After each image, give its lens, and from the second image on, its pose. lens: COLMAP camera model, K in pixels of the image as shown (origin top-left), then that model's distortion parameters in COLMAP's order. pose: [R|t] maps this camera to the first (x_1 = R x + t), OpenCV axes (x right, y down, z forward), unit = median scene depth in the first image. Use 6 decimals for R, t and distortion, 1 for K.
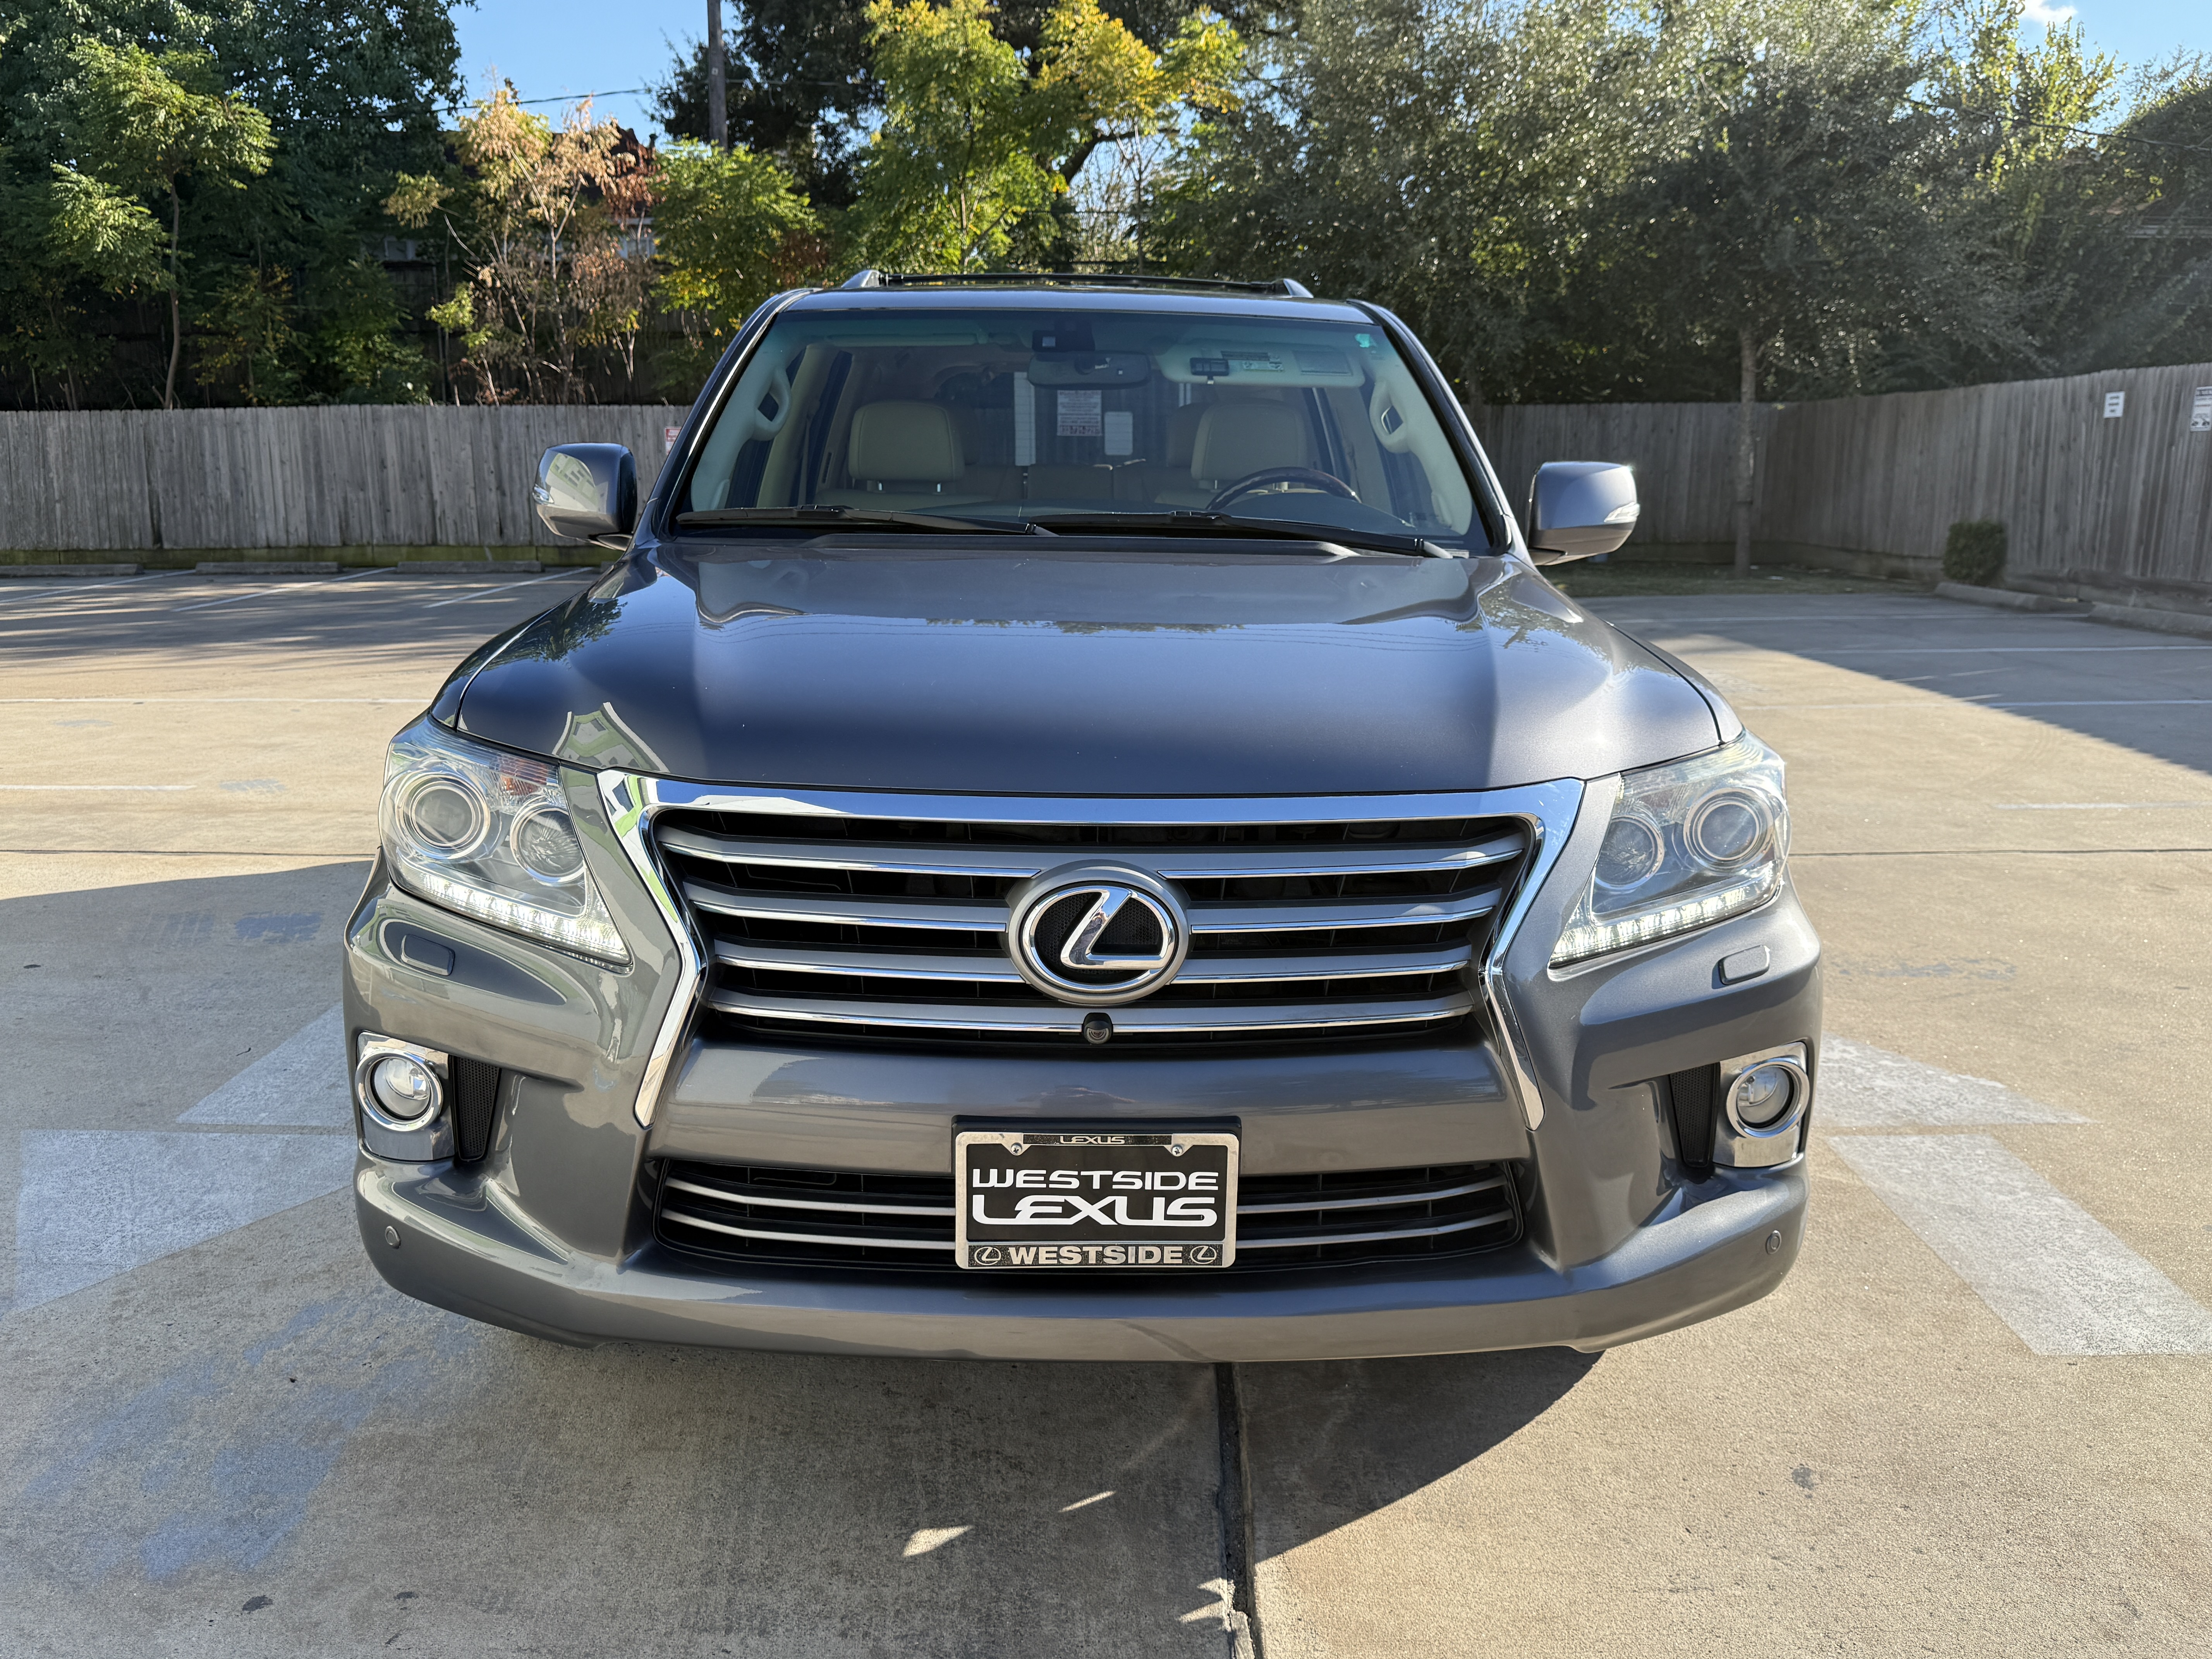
lens RADIAL K [[1711.2, 0, 1106.9], [0, 1711.2, 822.1], [0, 0, 1]] dist [0.024249, -0.042670]
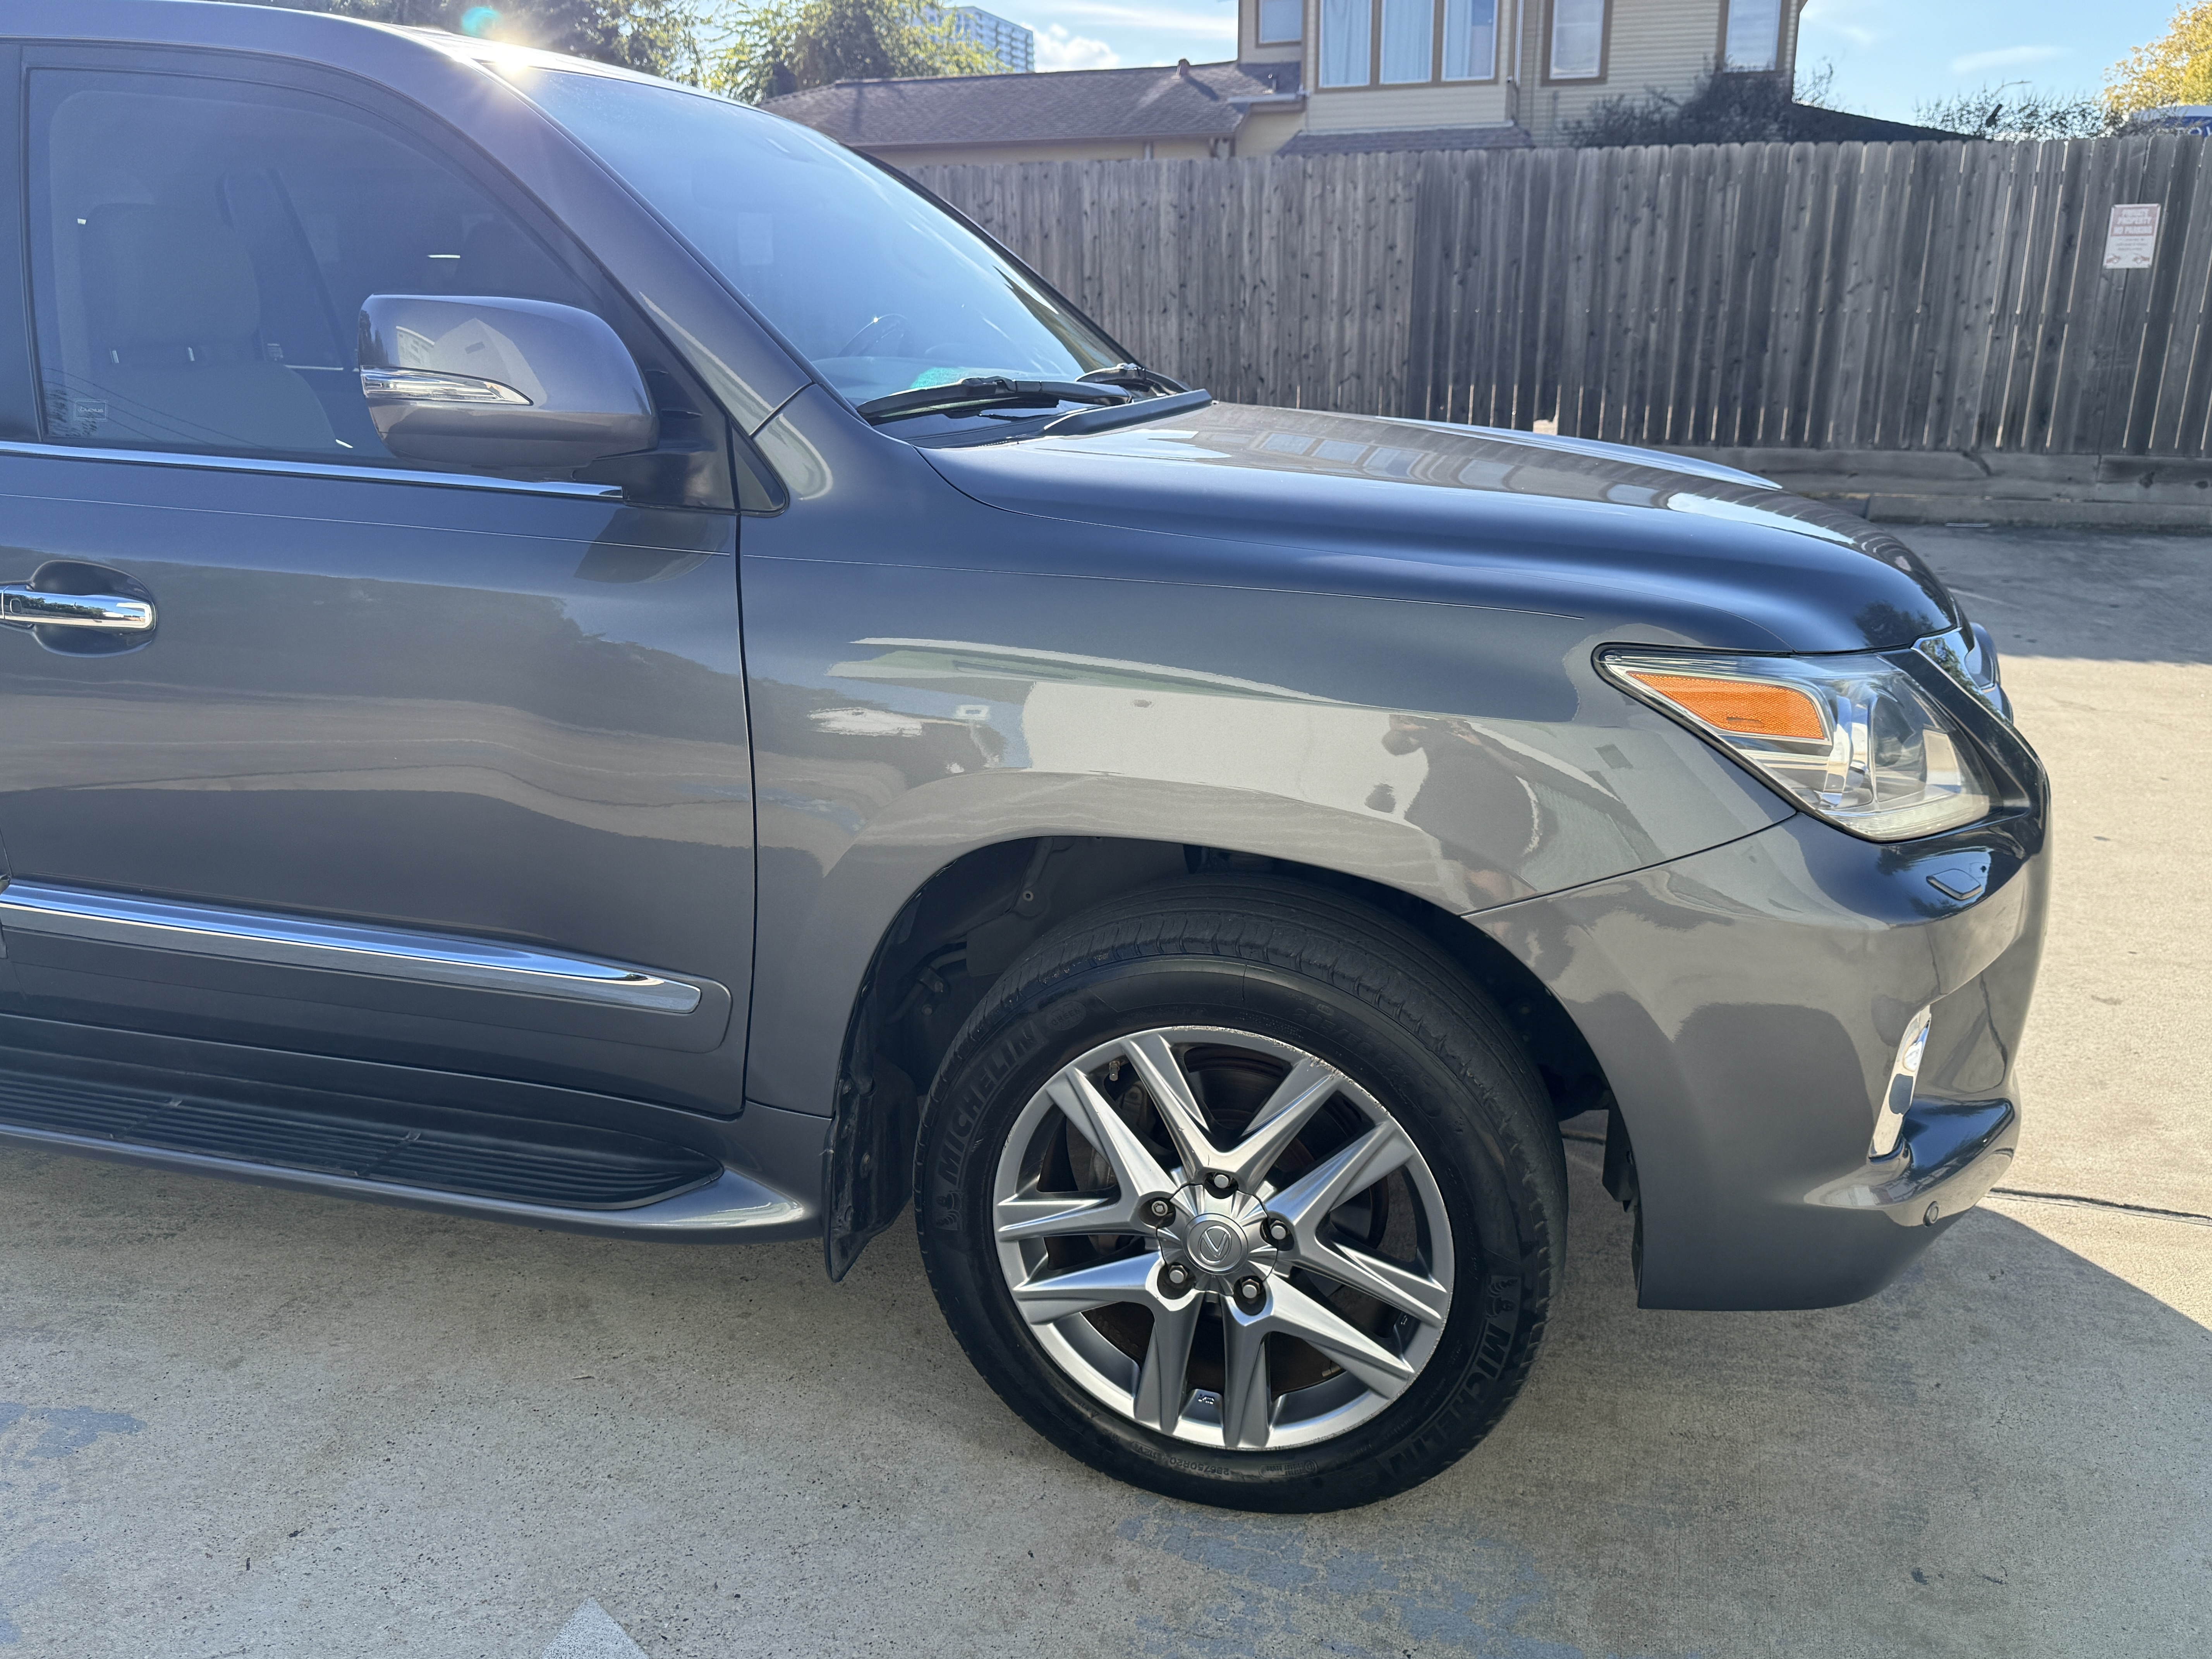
lens RADIAL K [[1711.2, 0, 1116.3], [0, 1711.2, 849.6], [0, 0, 1]] dist [0.024249, -0.042670]
pose [[0.271310, -0.298240, 0.915120, -0.738407], [0.202073, 0.947241, 0.248799, -0.139639], [-0.941041, 0.117419, 0.317262, 0.628415]]
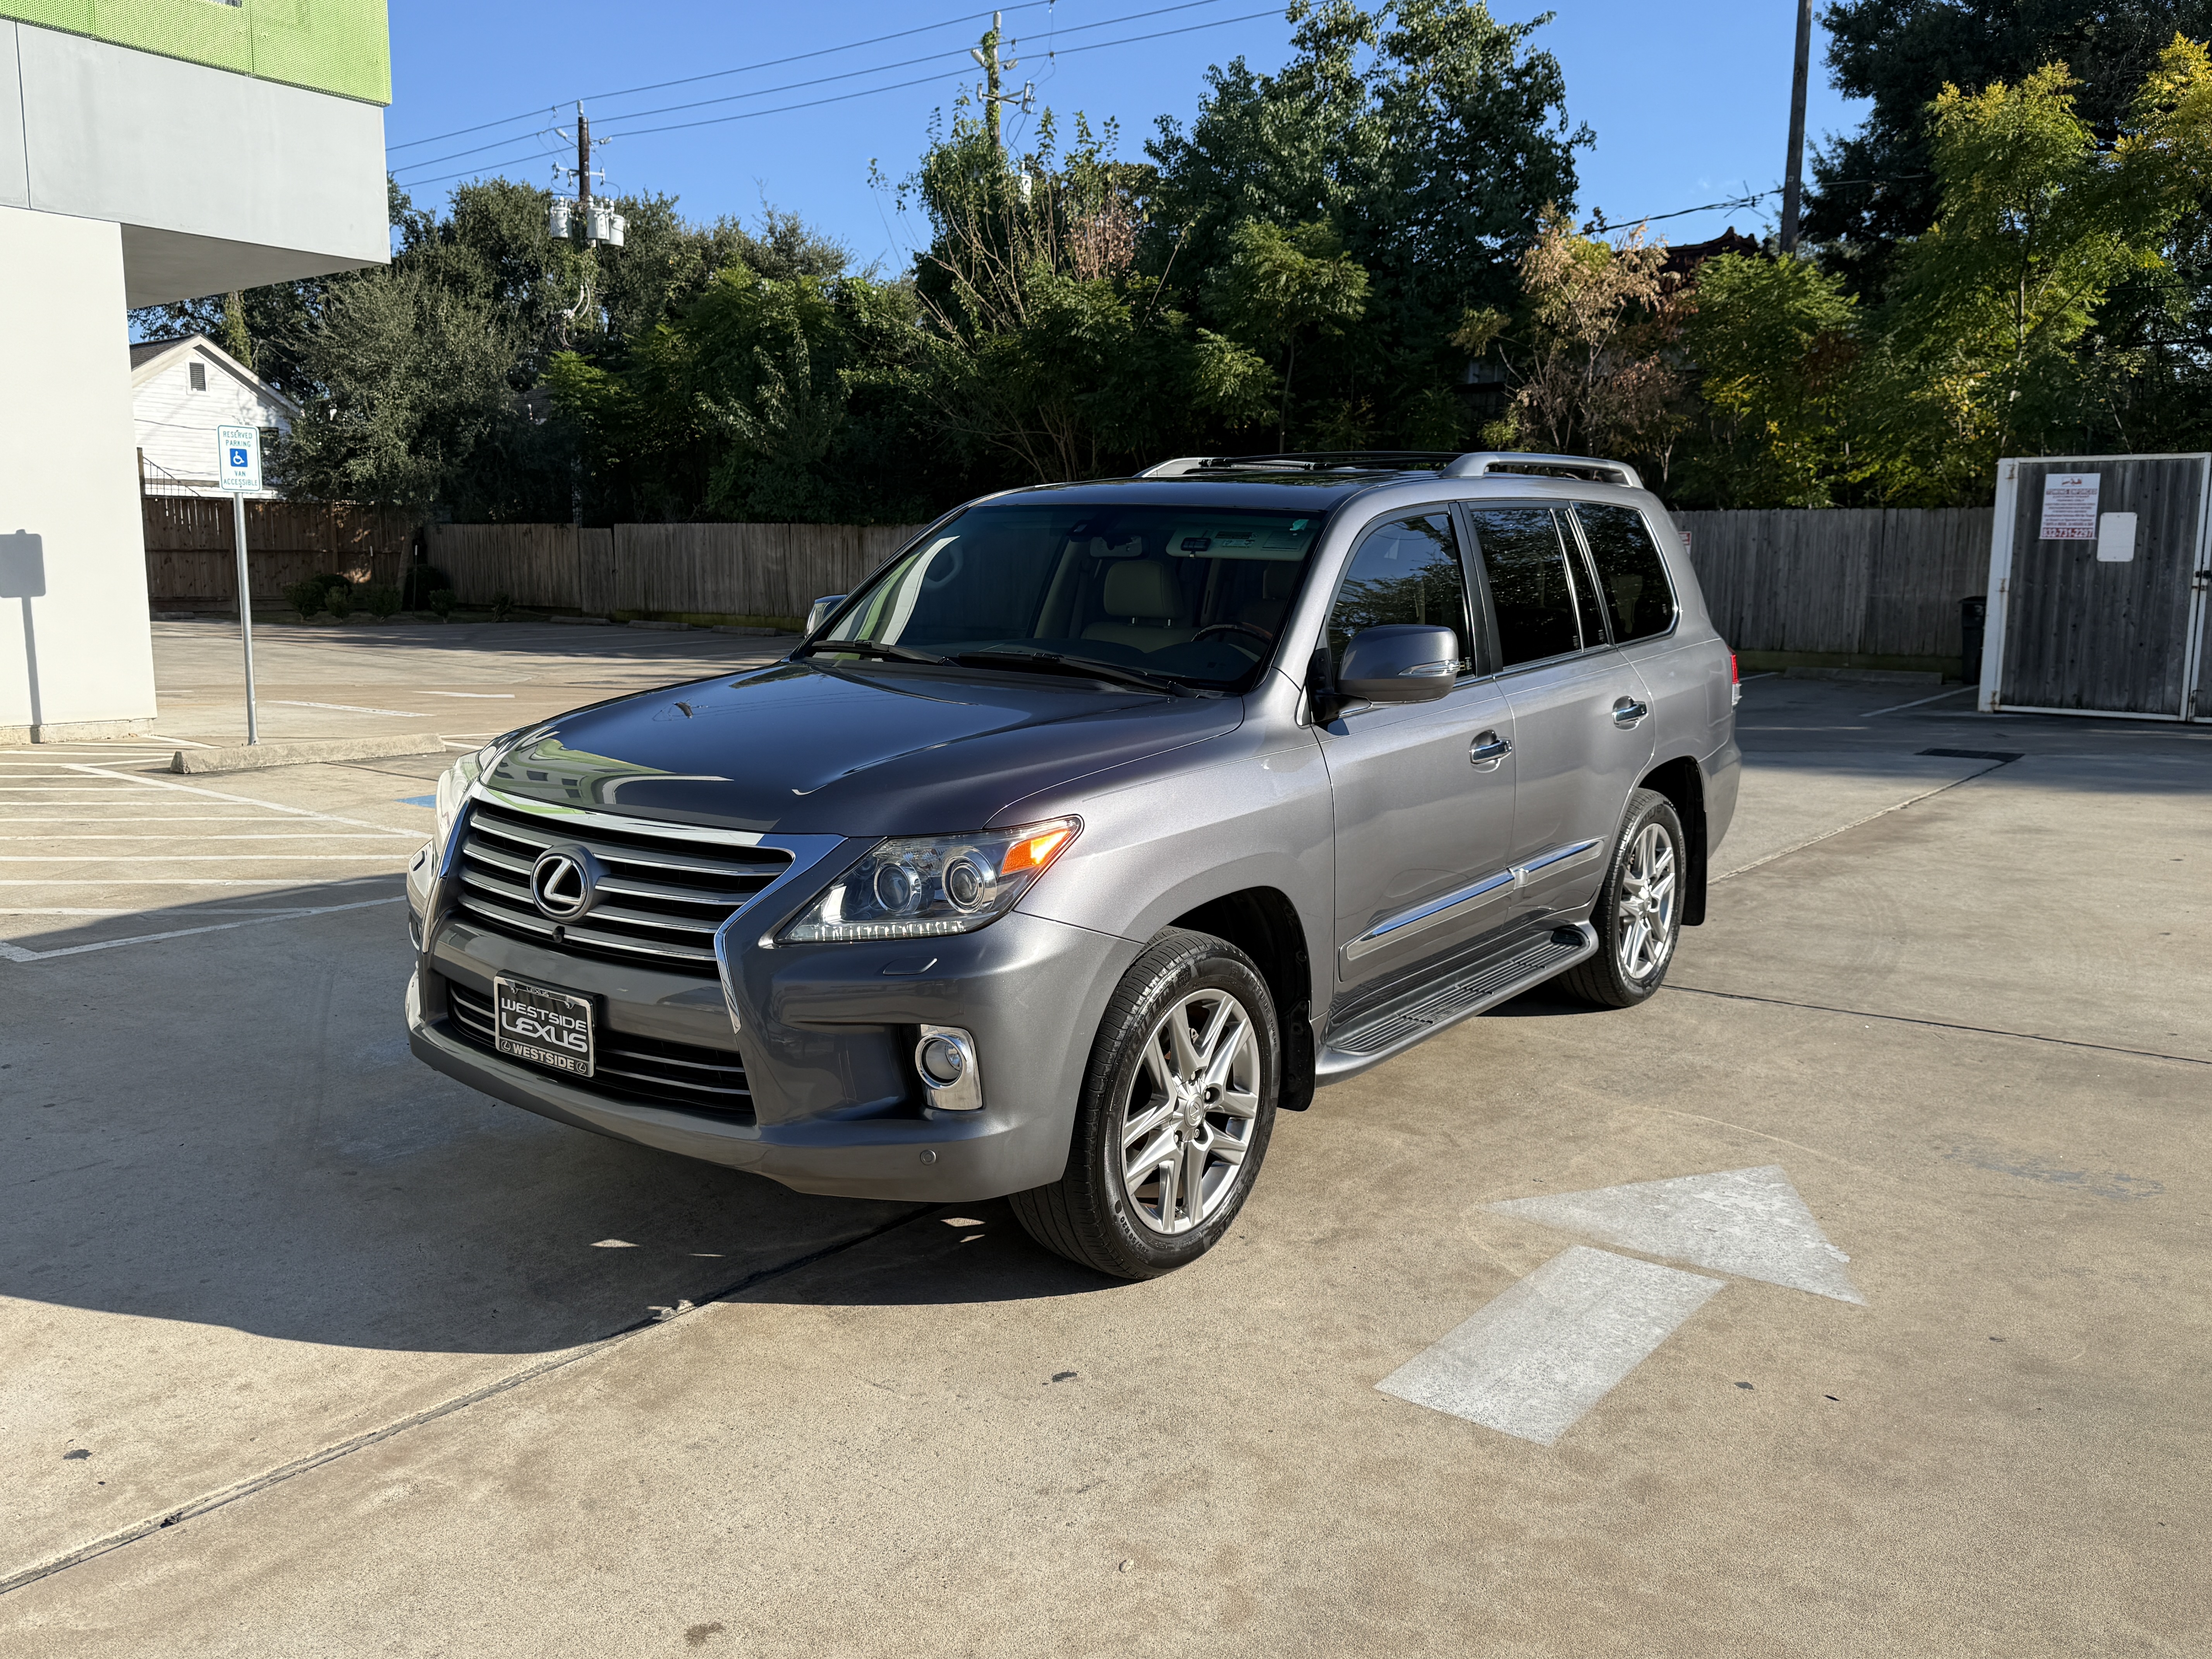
lens RADIAL K [[1742.6, 0, 1109.8], [0, 1742.6, 821.1], [0, 0, 1]] dist [0.061015, -0.103666]
pose [[0.785516, 0.098100, -0.611017, 0.833257], [-0.132254, 0.991156, -0.010892, -0.031083], [0.604545, 0.089365, 0.791543, -0.079594]]
